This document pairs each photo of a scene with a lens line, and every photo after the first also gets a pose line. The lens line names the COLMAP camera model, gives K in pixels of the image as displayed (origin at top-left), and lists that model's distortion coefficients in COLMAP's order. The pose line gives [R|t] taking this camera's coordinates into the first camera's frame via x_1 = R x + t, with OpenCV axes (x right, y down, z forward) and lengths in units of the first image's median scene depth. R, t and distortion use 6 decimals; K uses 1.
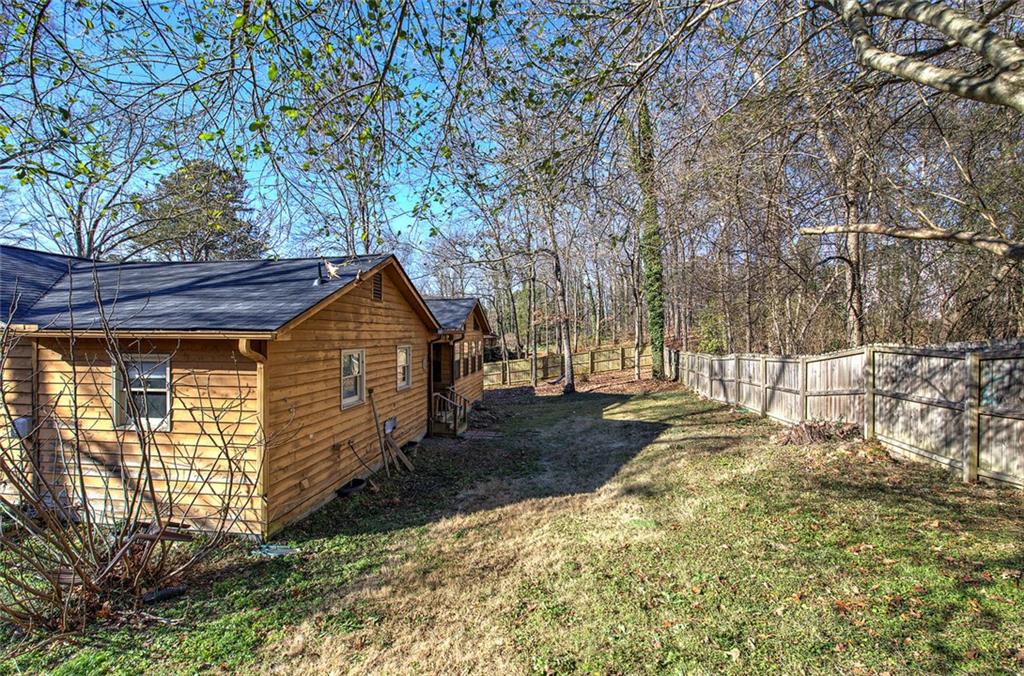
lens RADIAL K [[436.7, 0, 513.4], [0, 436.7, 335.2], [0, 0, 1]] dist [-0.003127, 0.001067]
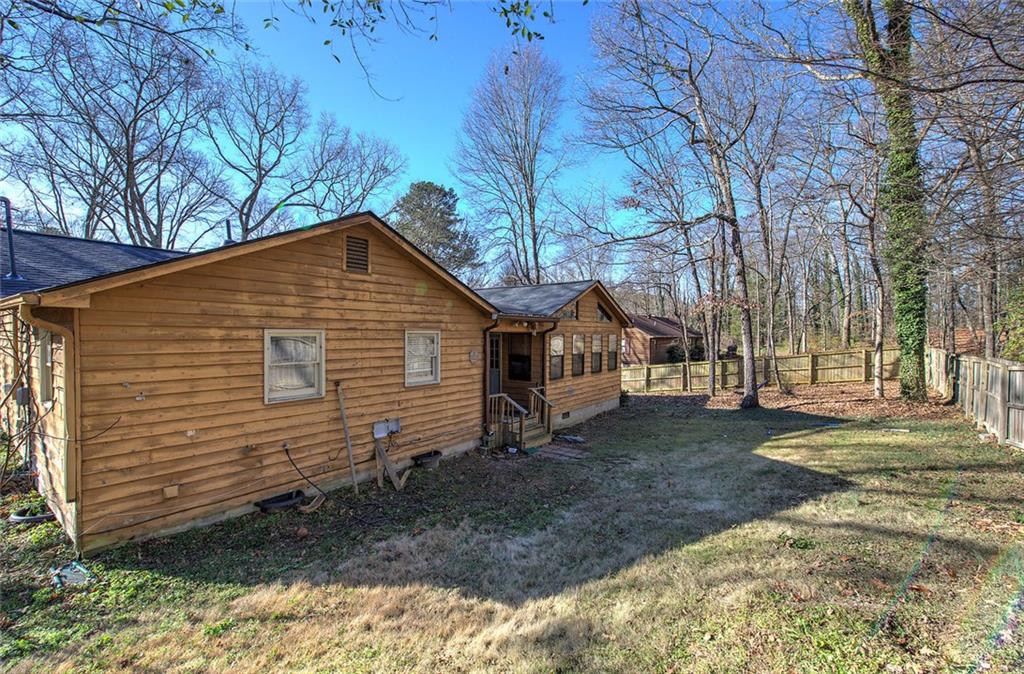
lens RADIAL K [[436.7, 0, 513.4], [0, 436.7, 334.2], [0, 0, 1]] dist [-0.003127, 0.001067]
pose [[0.874693, 0.006967, -0.484628, 0.325725], [-0.008829, 0.999960, -0.001560, 0.033110], [0.484597, 0.005643, 0.874719, 0.424580]]
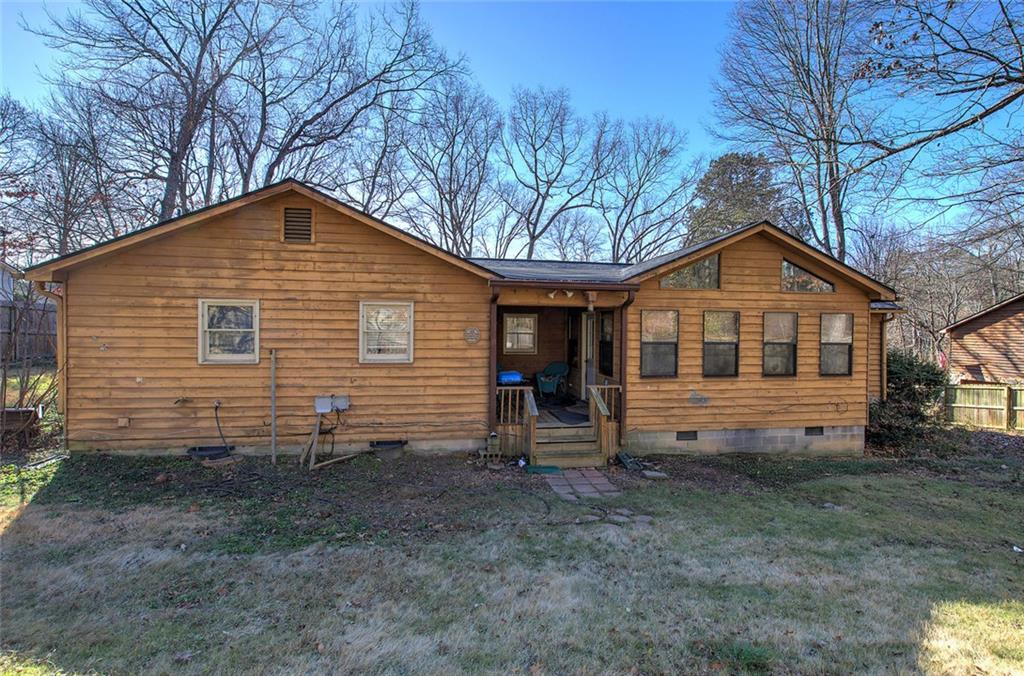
lens RADIAL K [[436.7, 0, 513.4], [0, 436.7, 335.2], [0, 0, 1]] dist [-0.003127, 0.001067]
pose [[0.288776, 0.011063, -0.957333, 0.562953], [-0.013966, 0.999876, 0.007342, 0.078213], [0.957295, 0.011250, 0.288895, 1.124940]]
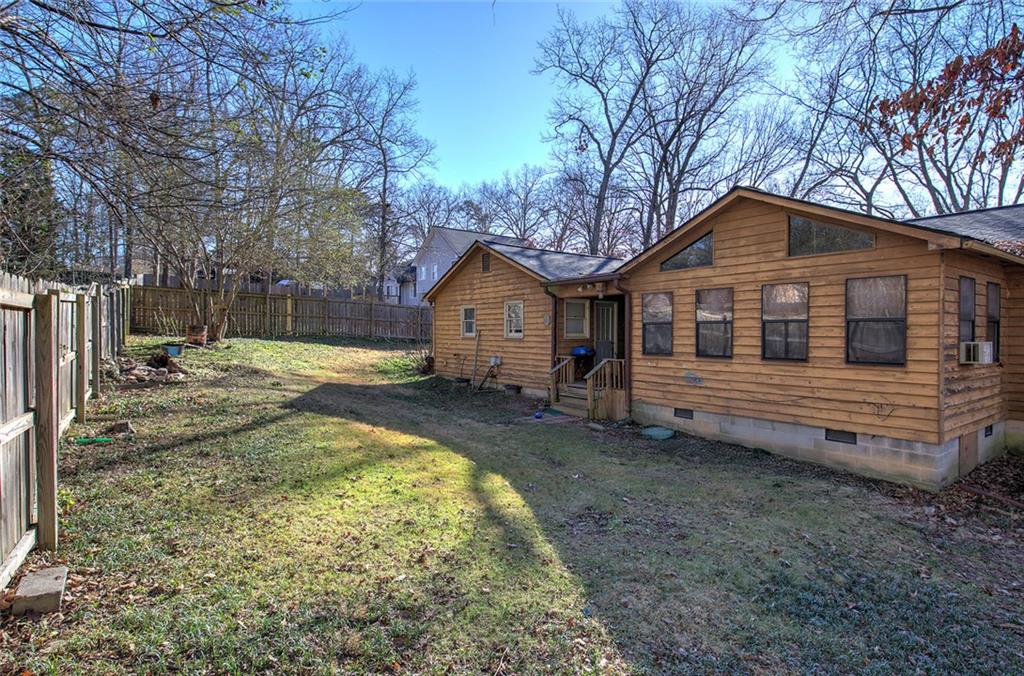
lens RADIAL K [[519.6, 0, 512.0], [0, 519.6, 338.0], [0, 0, 1]] dist [0.000862, 0.000109]
pose [[-0.724007, 0.007013, -0.689757, 0.826960], [-0.005277, 0.999863, 0.015705, 0.113688], [0.689773, 0.015011, -0.723870, 2.291289]]
